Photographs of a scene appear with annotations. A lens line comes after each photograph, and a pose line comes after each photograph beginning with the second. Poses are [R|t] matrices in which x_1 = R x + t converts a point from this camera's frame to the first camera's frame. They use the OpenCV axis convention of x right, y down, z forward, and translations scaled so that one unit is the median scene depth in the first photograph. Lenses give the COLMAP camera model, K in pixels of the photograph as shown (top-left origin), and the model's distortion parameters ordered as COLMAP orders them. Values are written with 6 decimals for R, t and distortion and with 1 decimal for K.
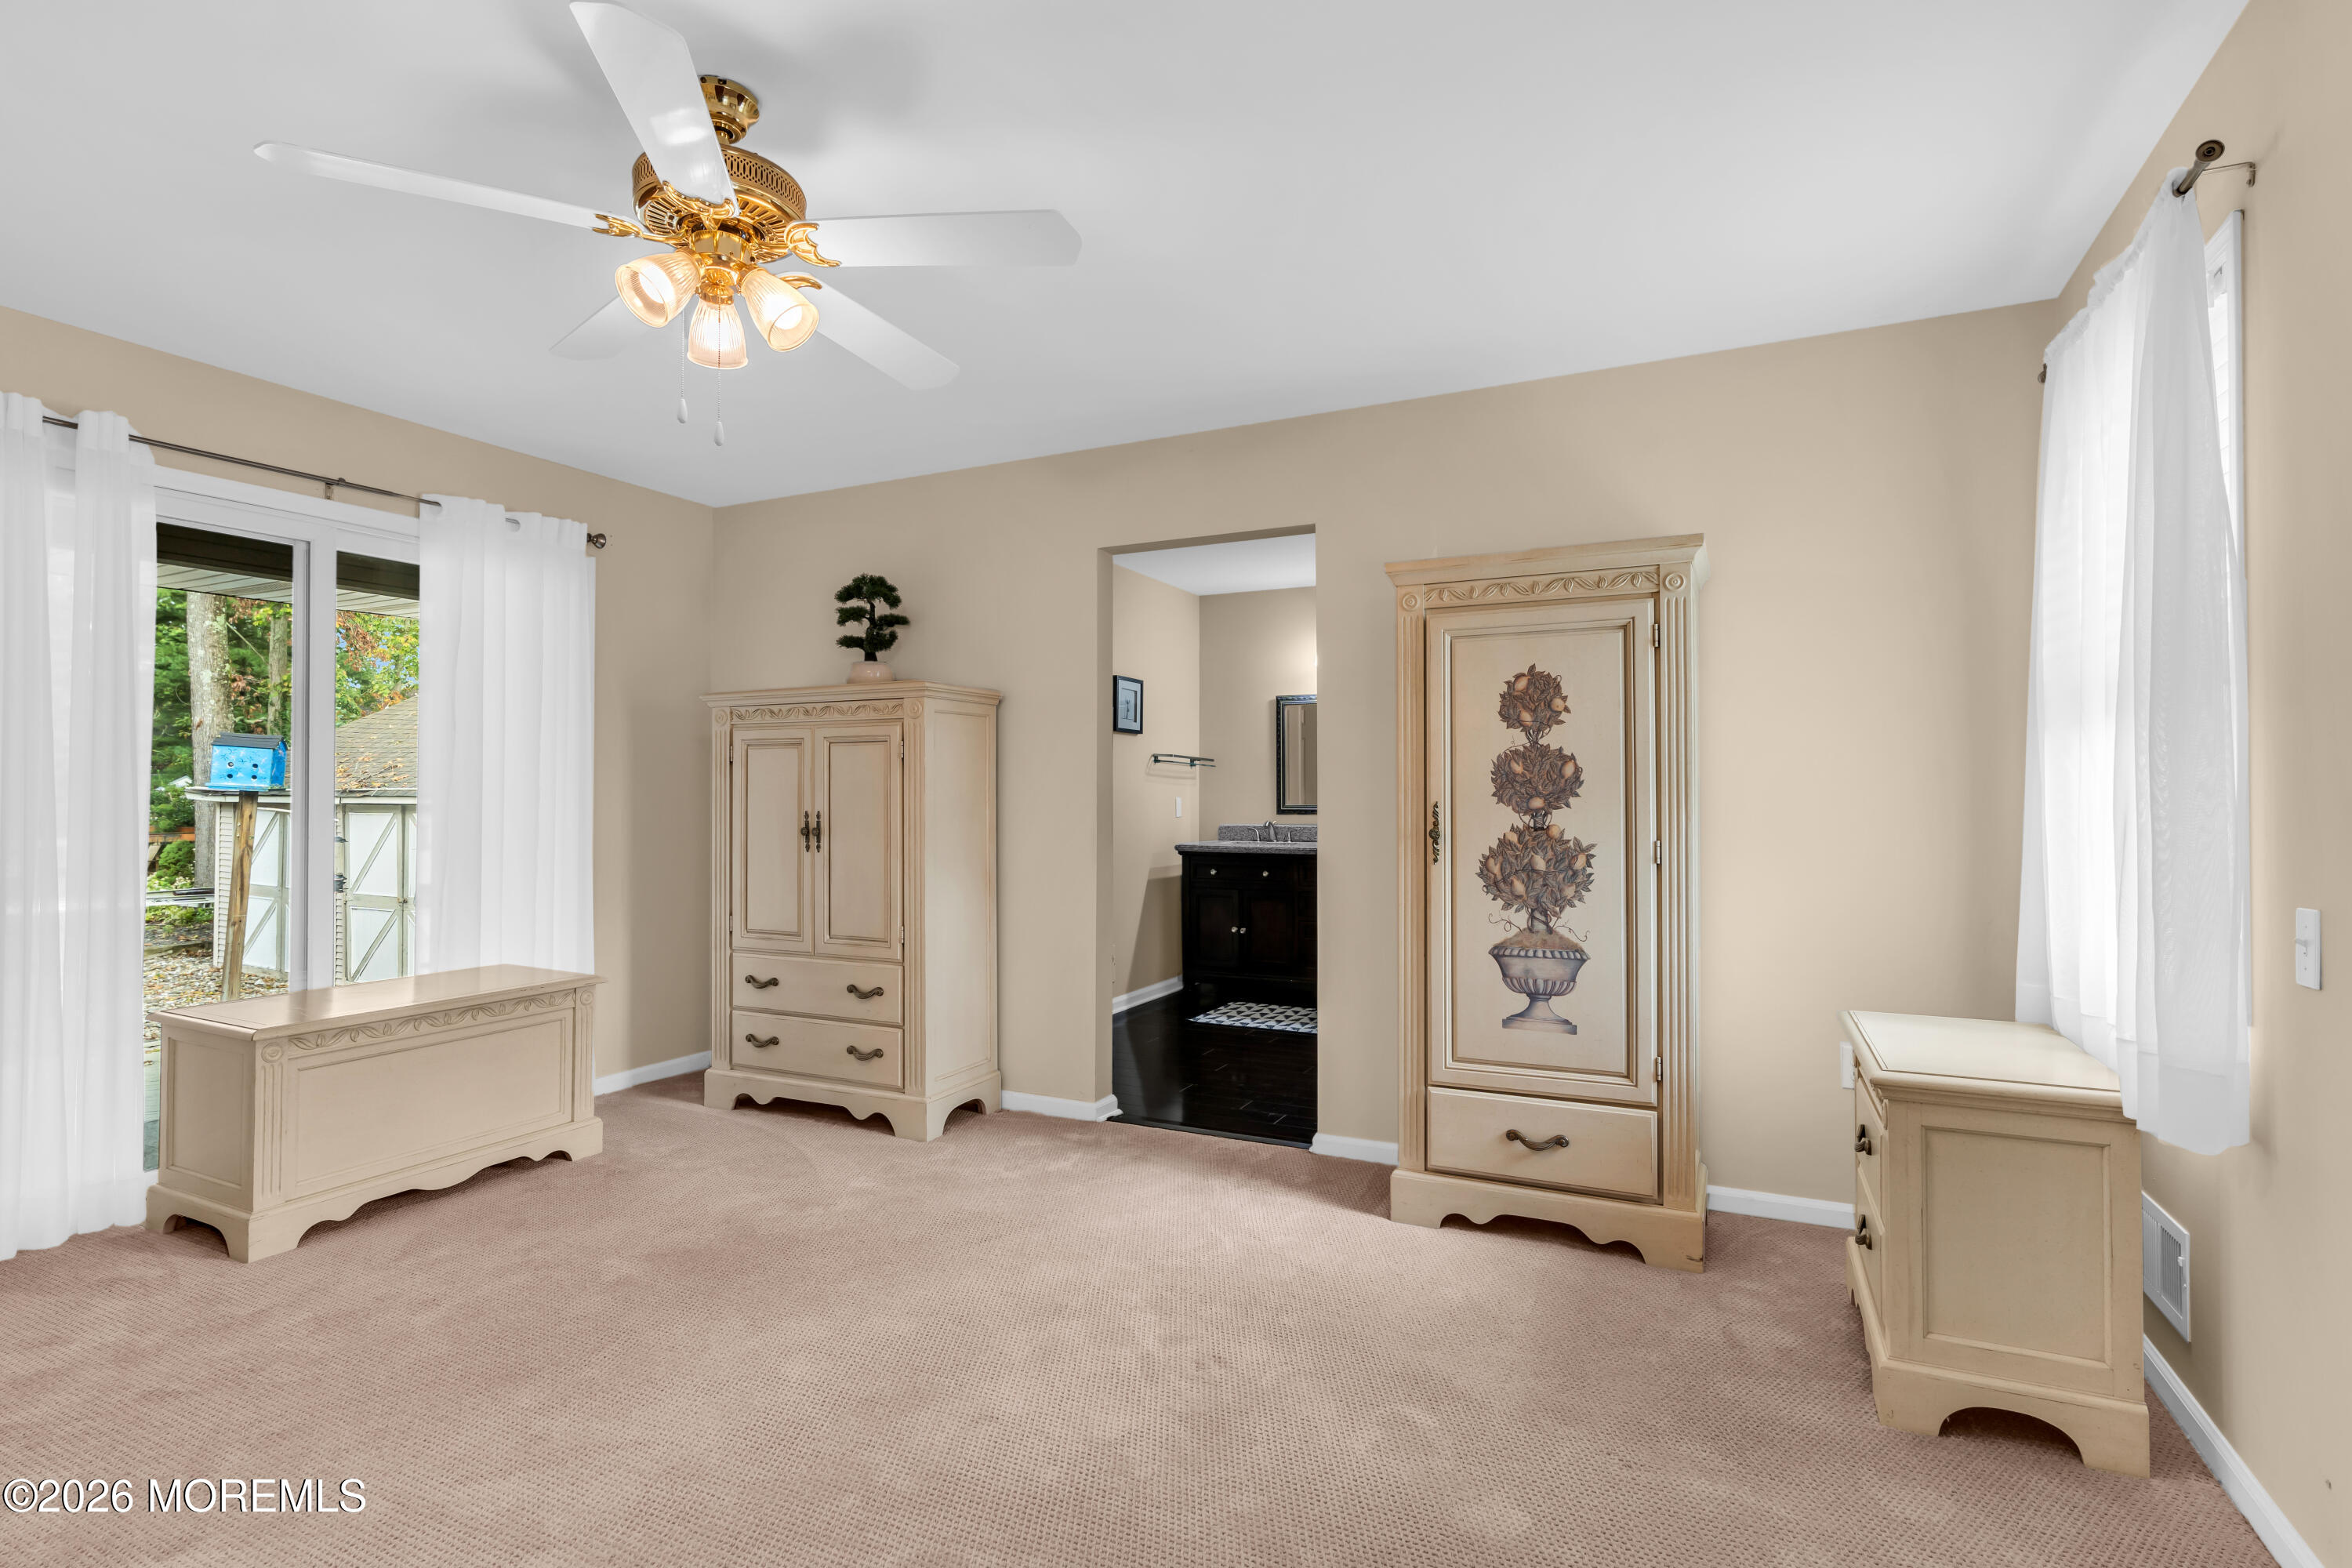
lens RADIAL K [[1127.3, 0, 1162.7], [0, 1127.3, 789.9], [0, 0, 1]] dist [-0.003586, -0.000345]
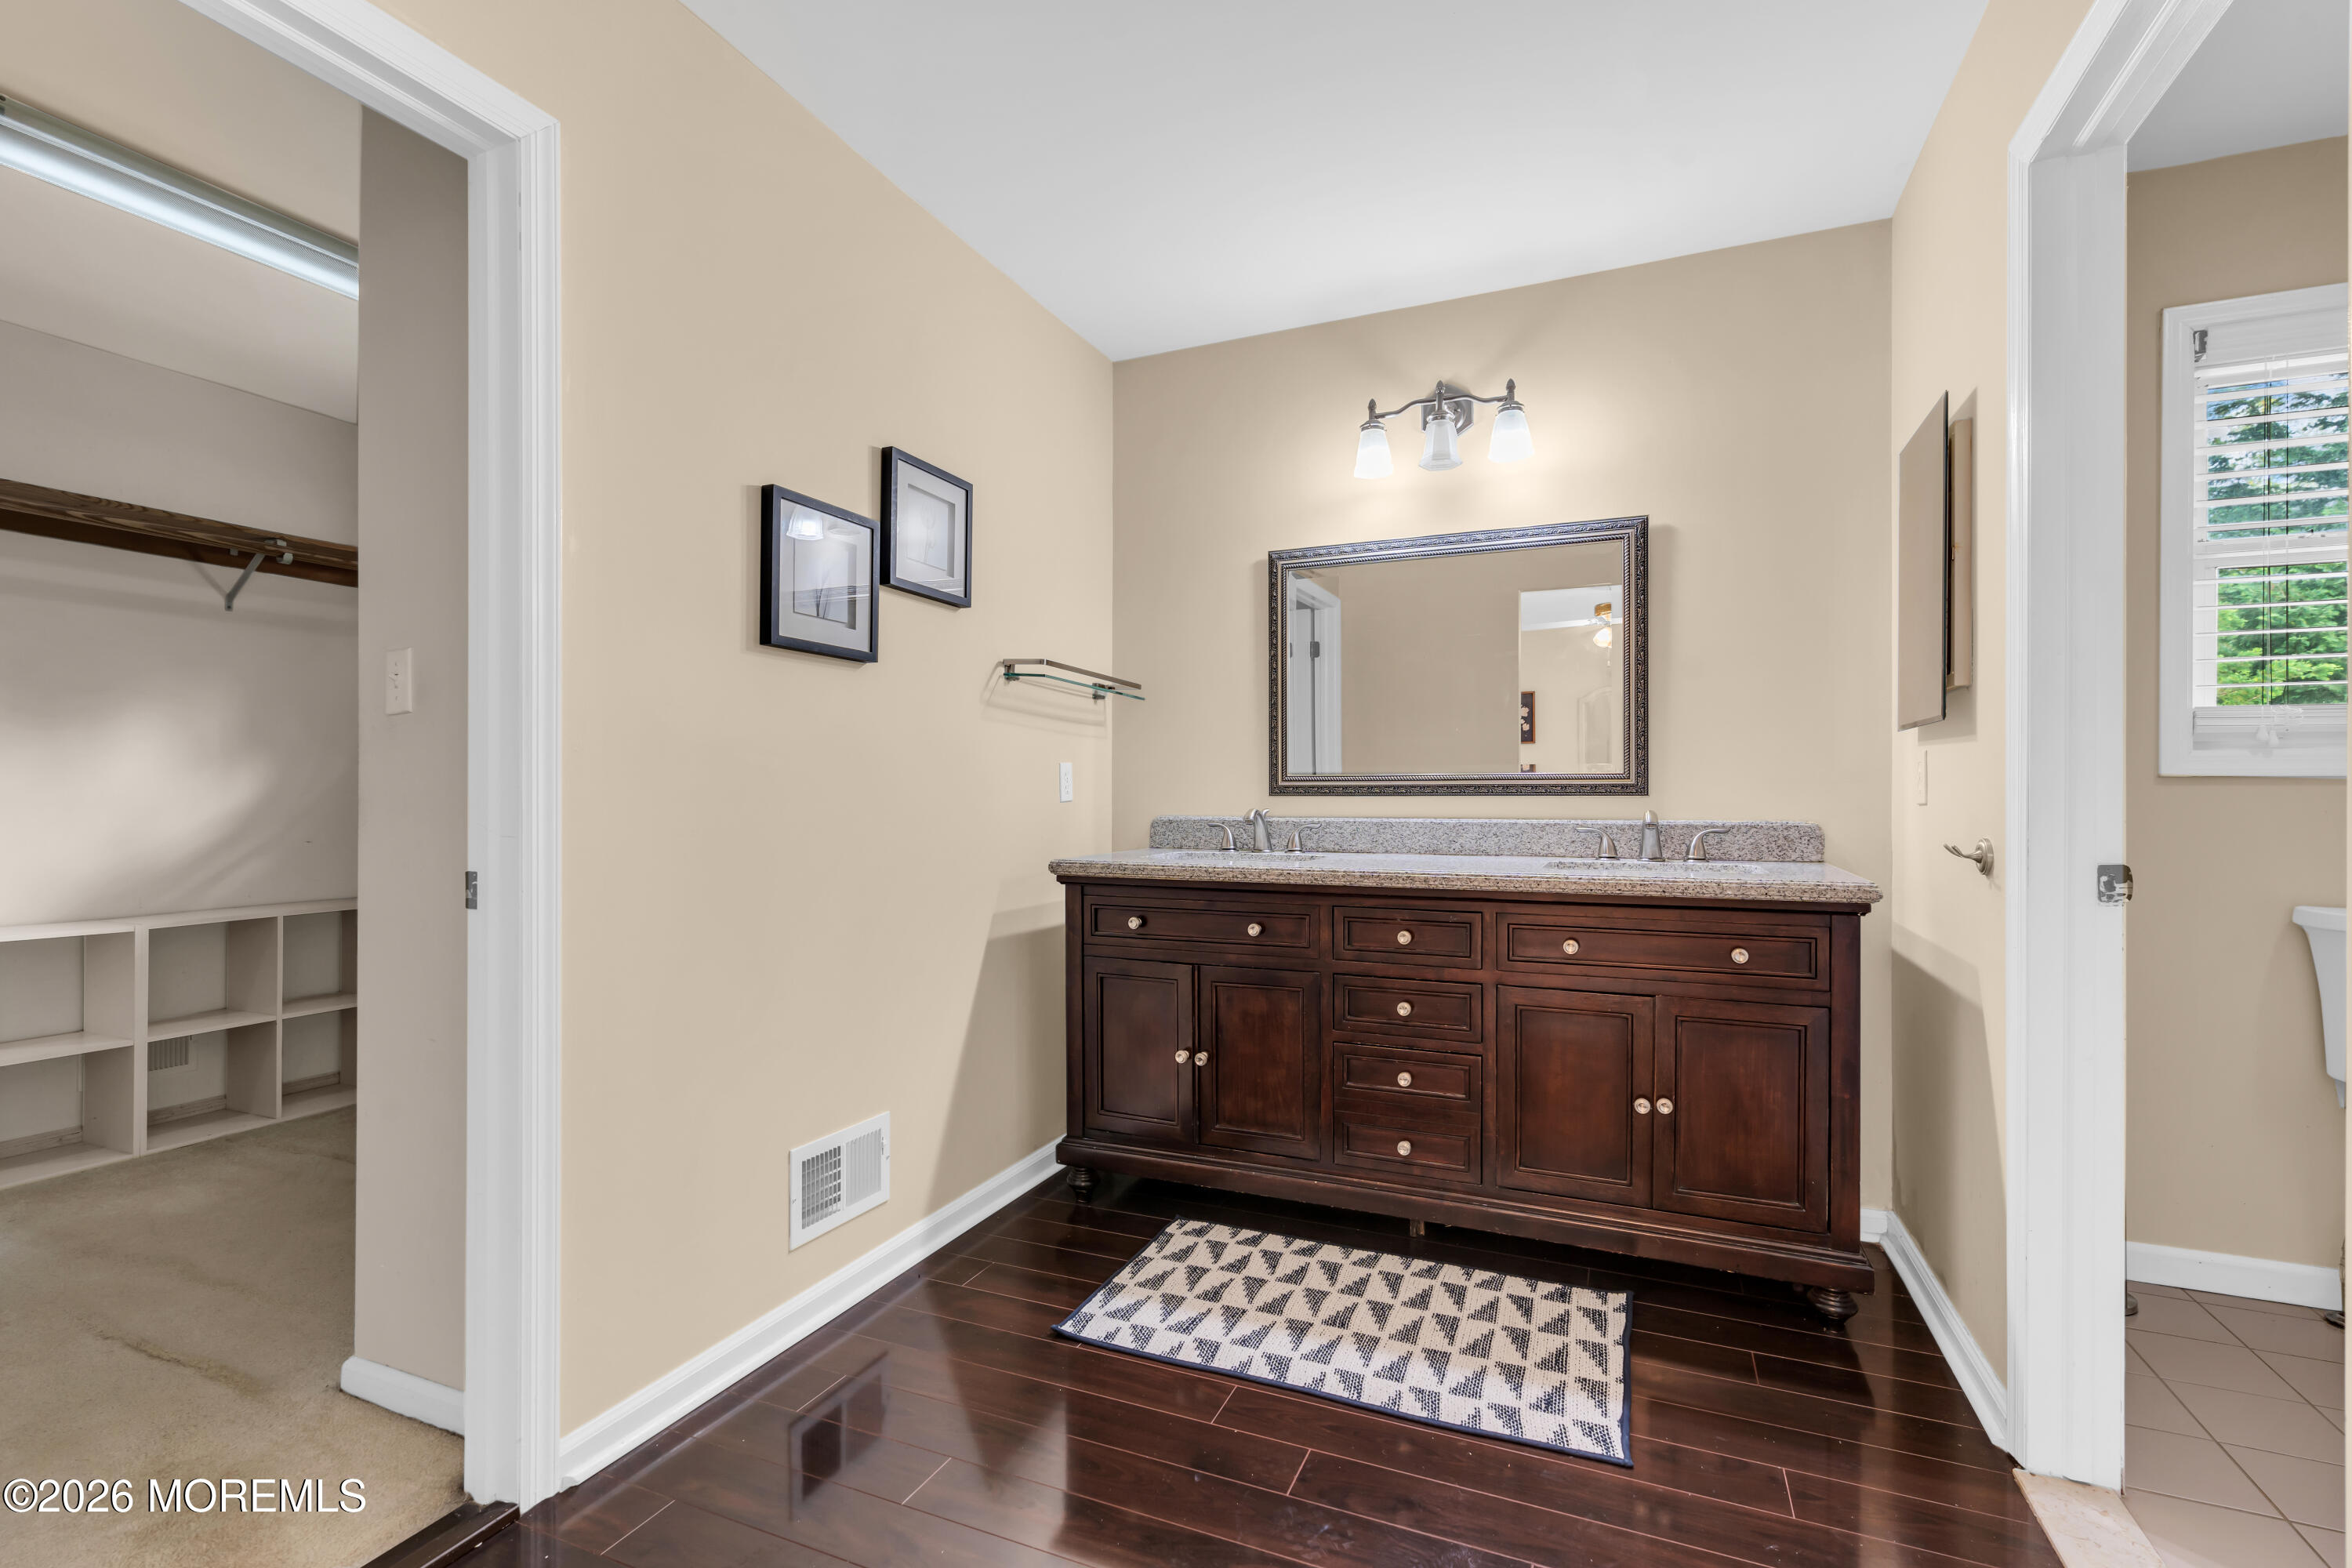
lens RADIAL K [[1059.3, 0, 1177.2], [0, 1059.3, 793.8], [0, 0, 1]] dist [-0.018081, 0.000019]
pose [[0.998544, 0.001440, 0.053924, 0.039012], [-0.001856, 0.999969, 0.007657, 0.018738], [-0.053911, -0.007746, 0.998516, 0.578604]]
